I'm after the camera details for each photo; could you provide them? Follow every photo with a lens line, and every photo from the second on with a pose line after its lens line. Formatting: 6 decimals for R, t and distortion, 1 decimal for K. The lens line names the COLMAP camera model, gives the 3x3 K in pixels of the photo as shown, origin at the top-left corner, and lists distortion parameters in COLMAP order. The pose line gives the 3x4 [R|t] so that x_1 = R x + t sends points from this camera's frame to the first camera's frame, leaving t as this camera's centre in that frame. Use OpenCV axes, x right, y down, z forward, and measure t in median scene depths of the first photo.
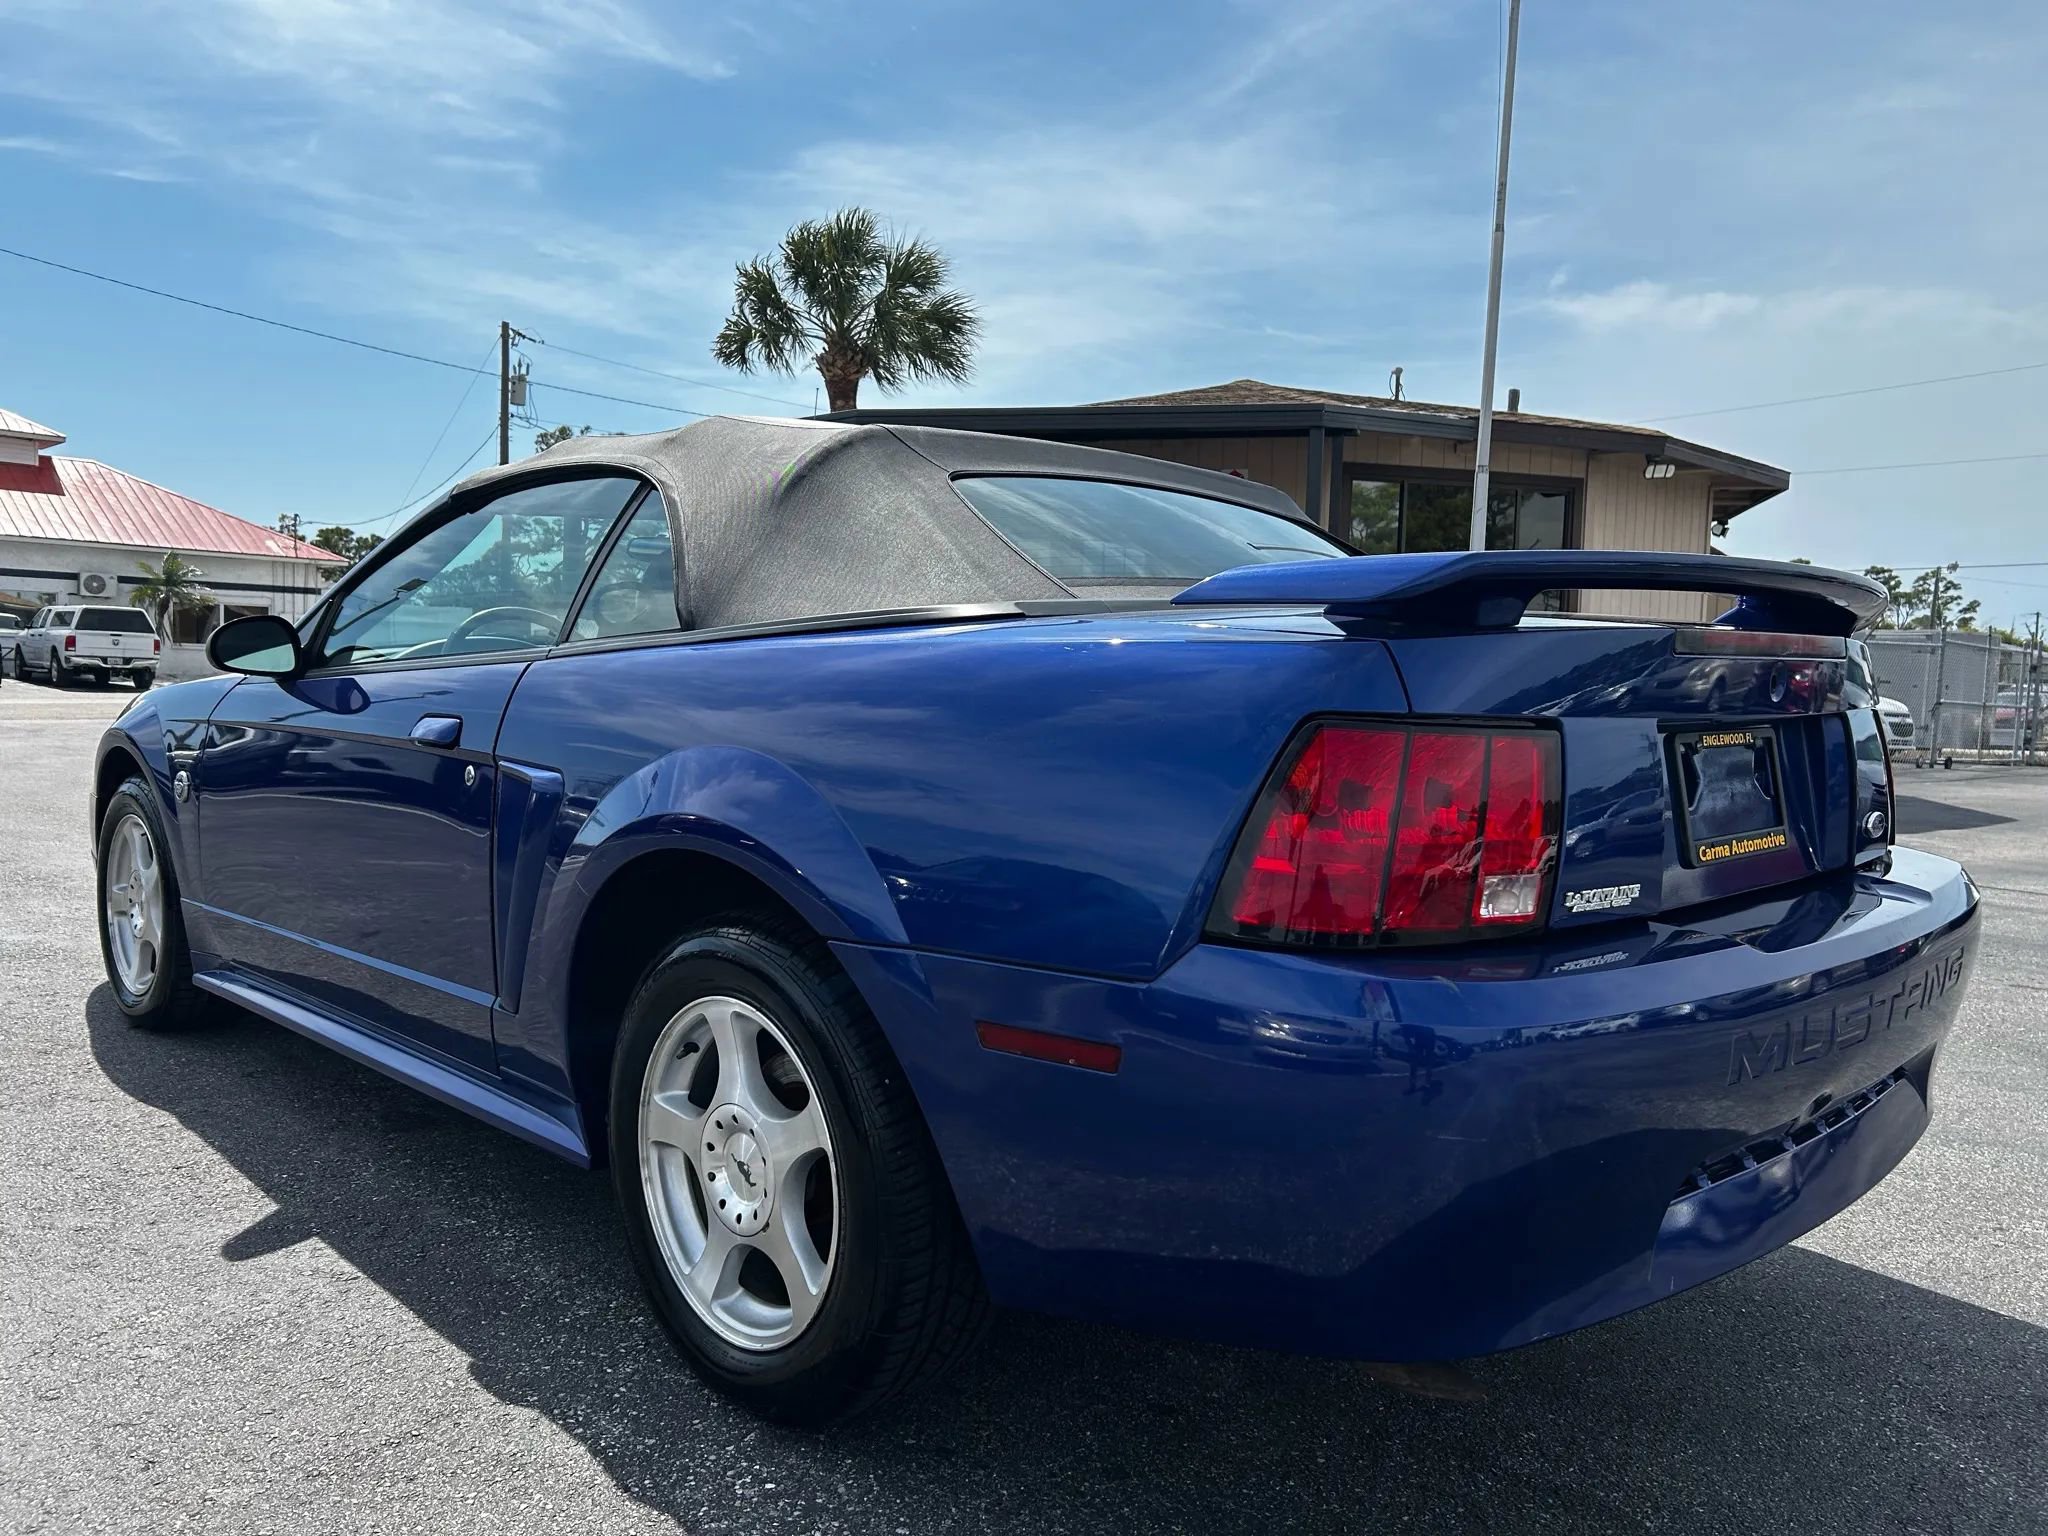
lens RADIAL K [[1558.9, 0, 1010.4], [0, 1558.9, 784.2], [0, 0, 1]] dist [0.043533, -0.042783]
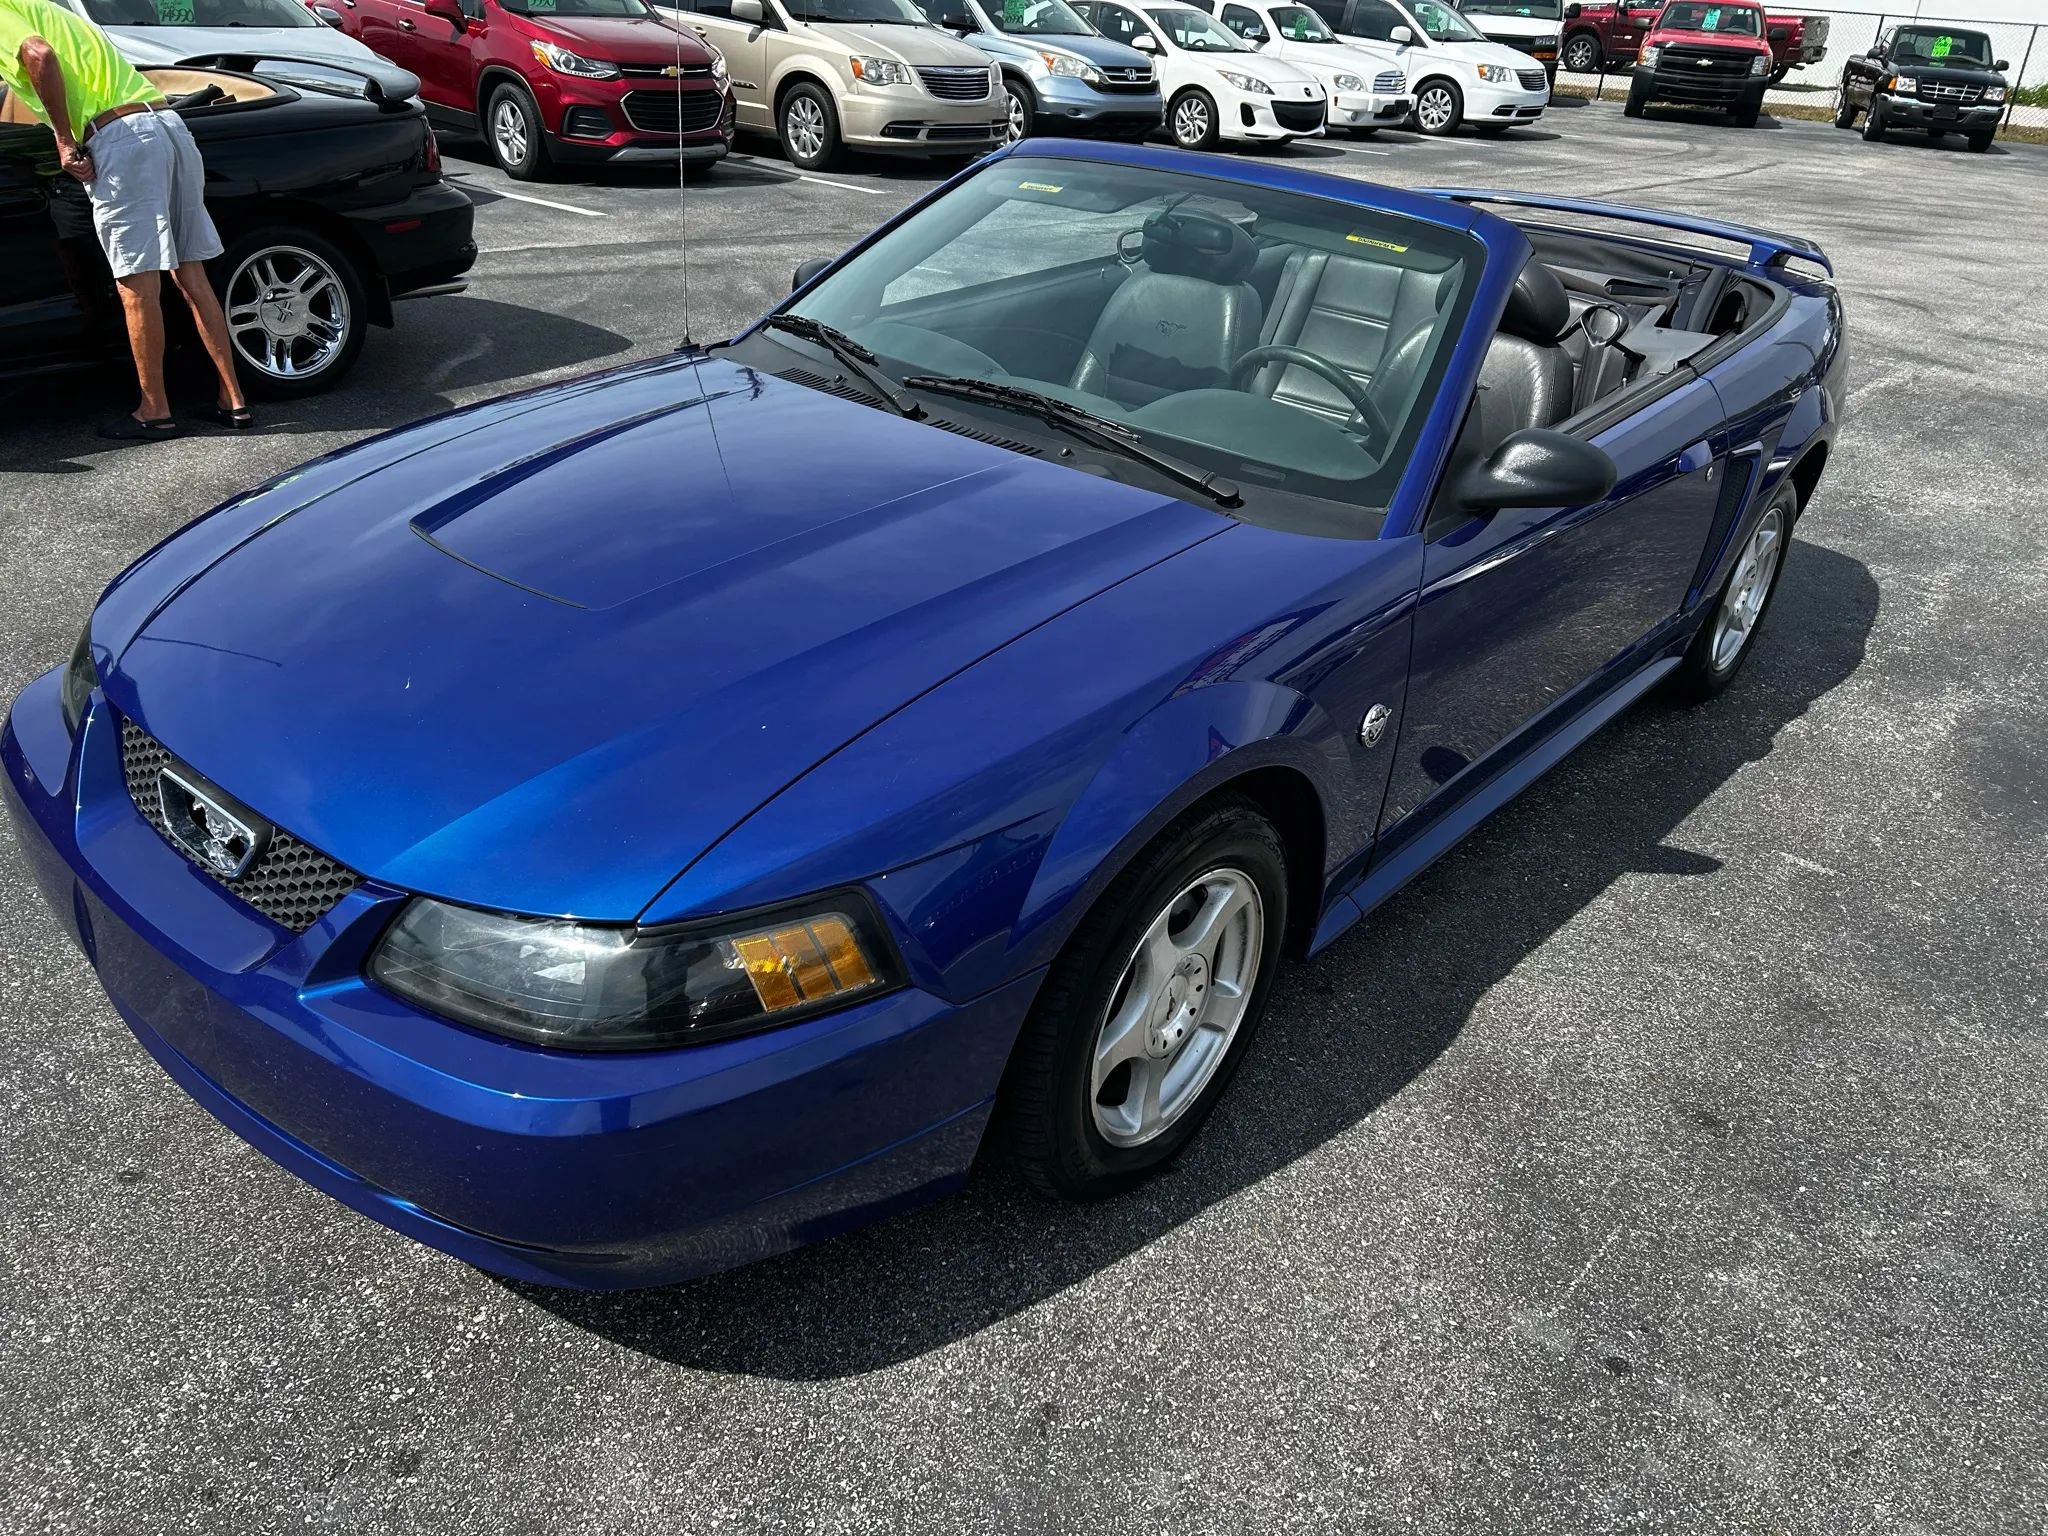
lens RADIAL K [[1558.9, 0, 1037.2], [0, 1558.9, 776.3], [0, 0, 1]] dist [0.043533, -0.042783]
pose [[-0.111826, -0.491630, 0.863594, -1.860528], [0.010660, 0.868402, 0.495747, -0.545332], [-0.993671, 0.064644, -0.091869, 2.008893]]
